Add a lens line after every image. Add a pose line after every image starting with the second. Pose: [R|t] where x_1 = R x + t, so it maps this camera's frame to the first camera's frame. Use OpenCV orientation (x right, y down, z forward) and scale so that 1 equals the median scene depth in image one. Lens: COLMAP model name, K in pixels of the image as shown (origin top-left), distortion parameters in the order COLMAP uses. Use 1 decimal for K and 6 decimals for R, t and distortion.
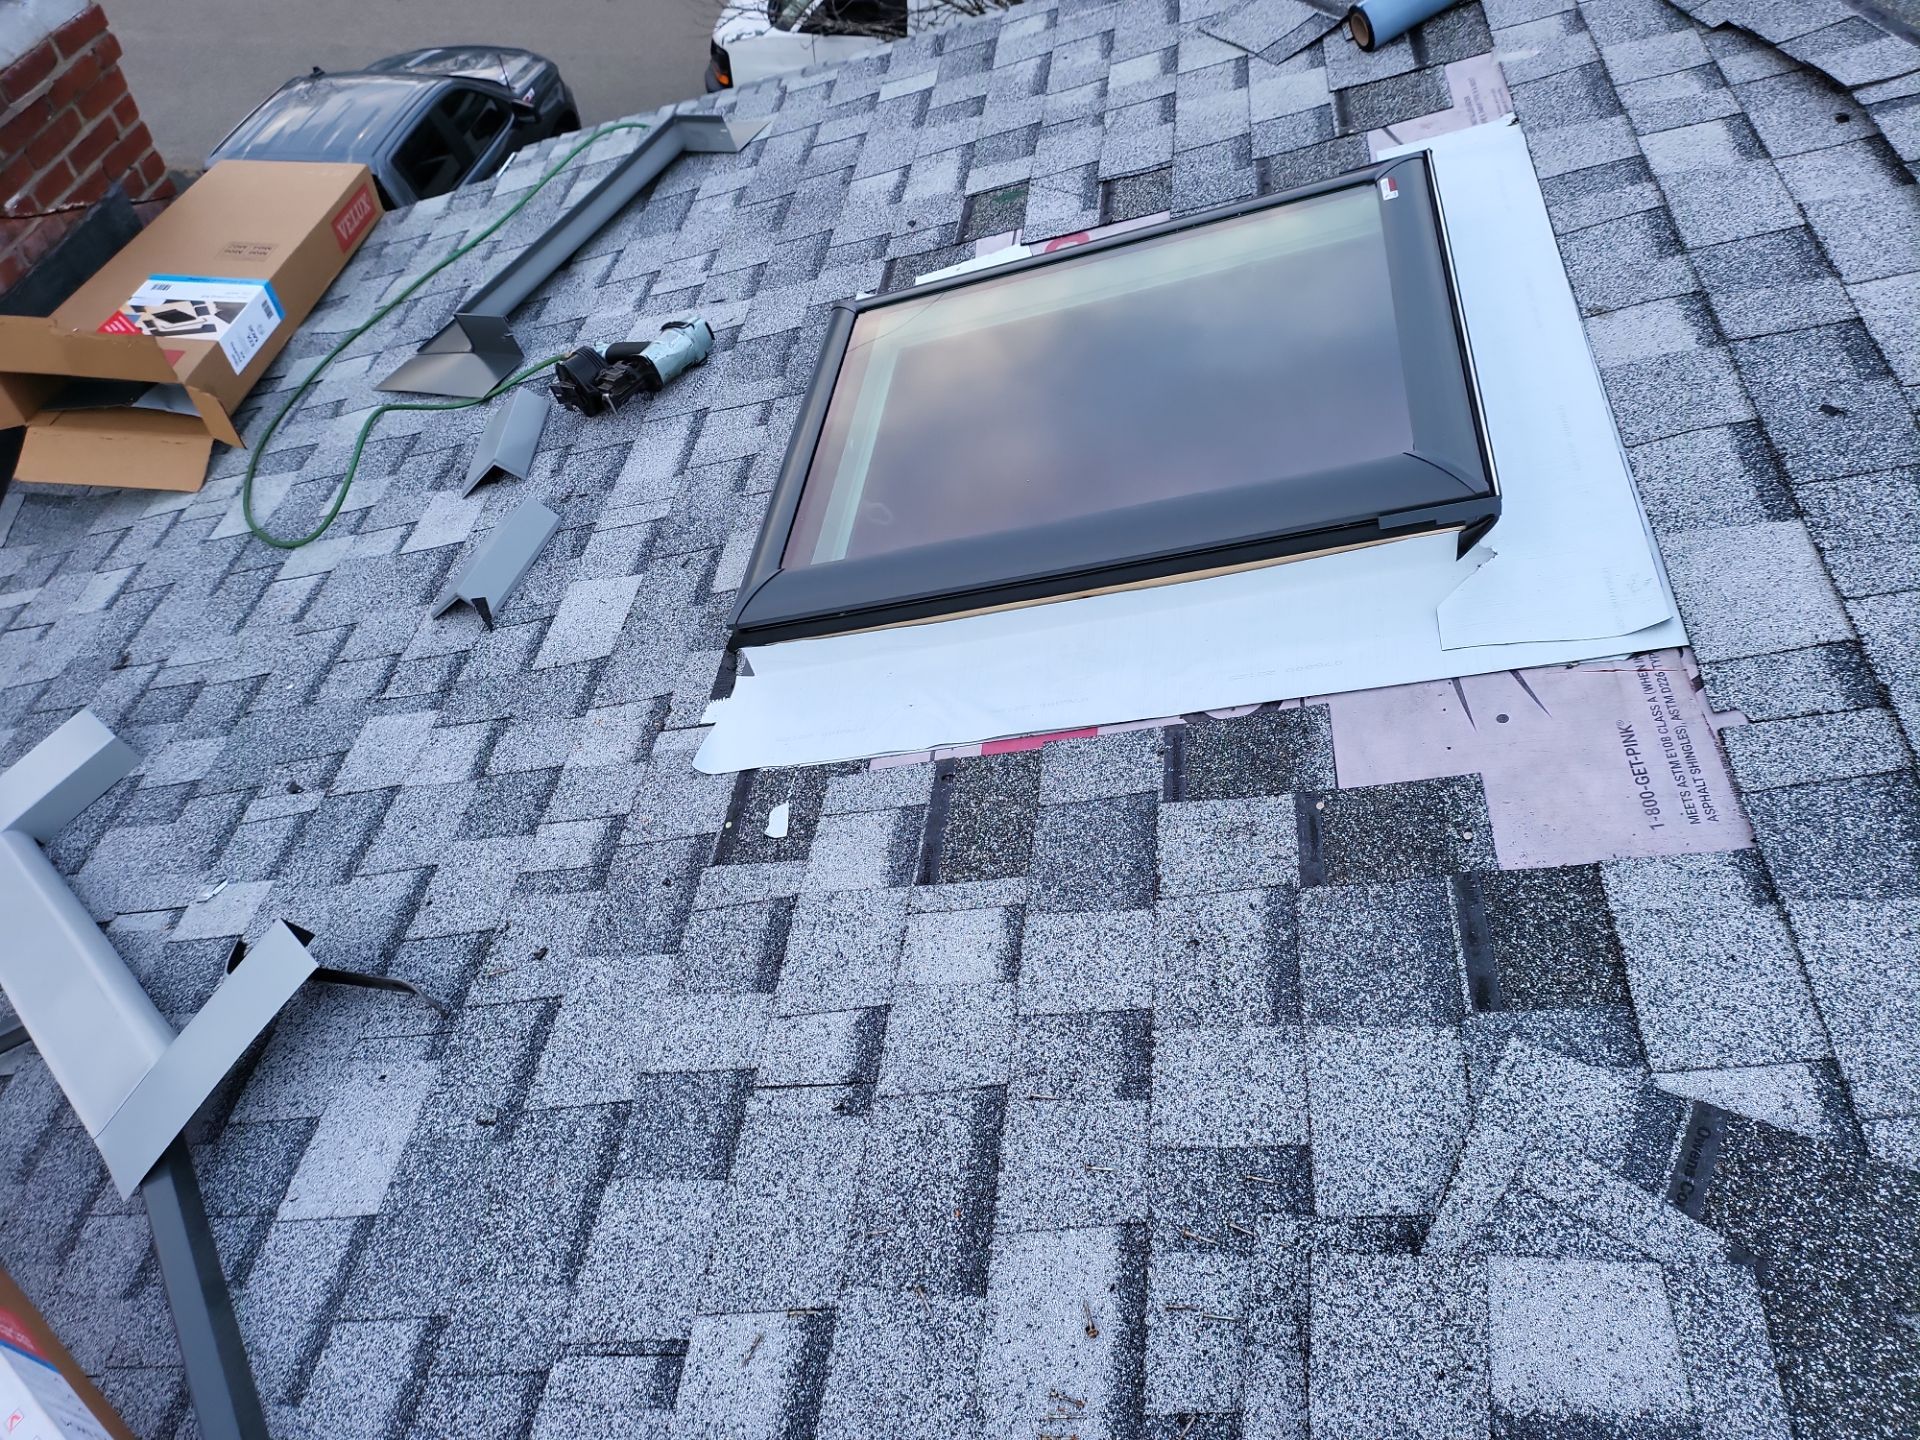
lens RADIAL K [[1308.7, 0, 989.0], [0, 1308.7, 726.8], [0, 0, 1]] dist [0.027394, -0.030924]
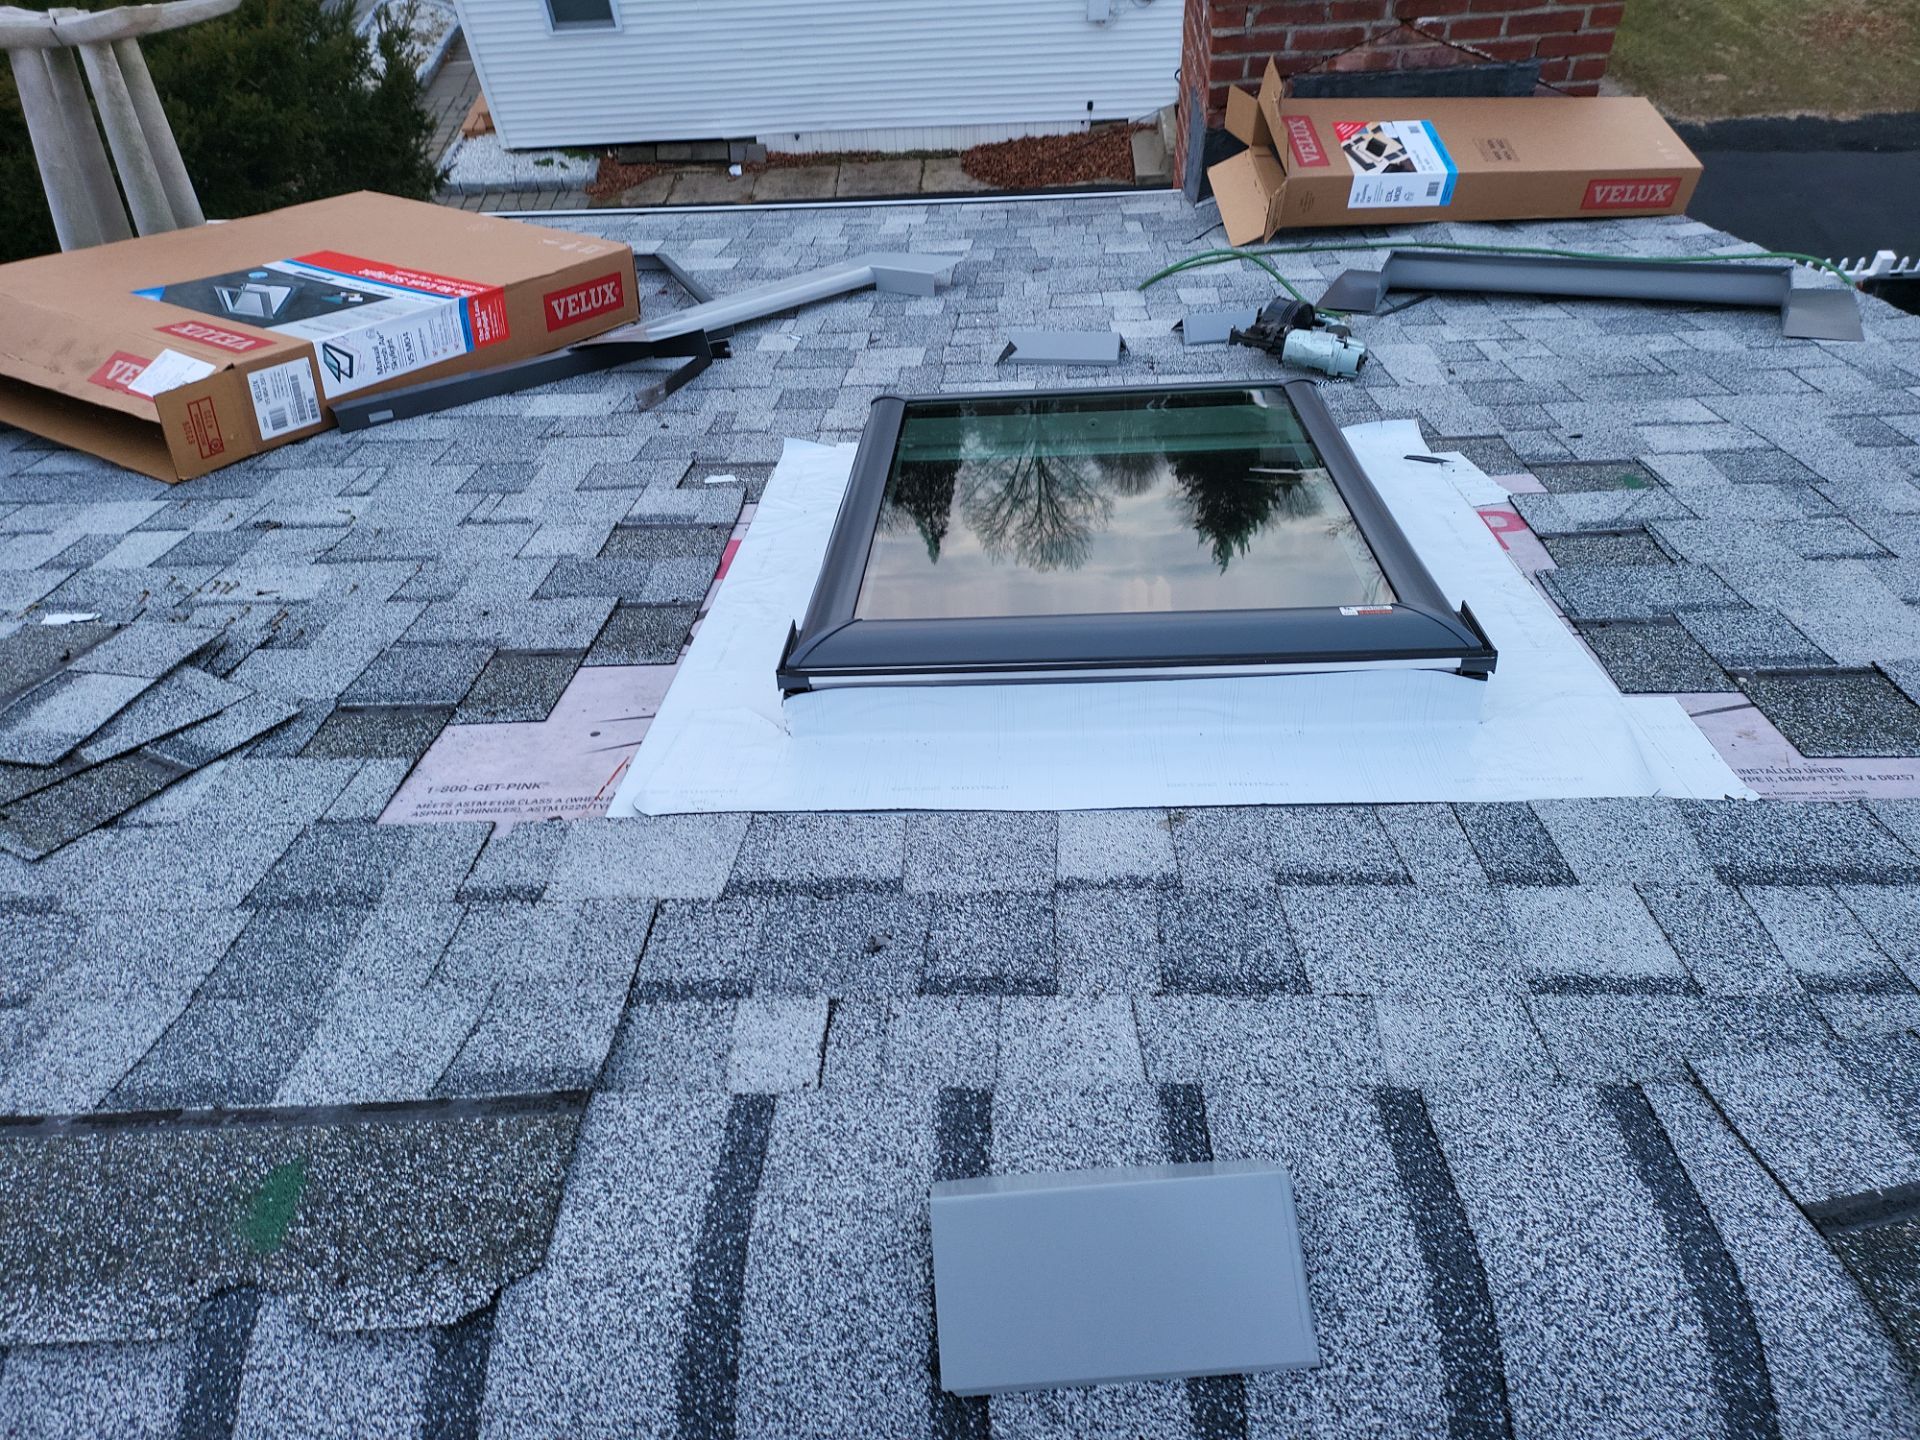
lens RADIAL K [[1308.7, 0, 989.0], [0, 1308.7, 726.8], [0, 0, 1]] dist [0.027394, -0.030924]
pose [[0.095308, 0.760561, -0.642234, 1.103471], [-0.721887, 0.497040, 0.481488, -0.772101], [0.685417, 0.417731, 0.596410, 0.529467]]
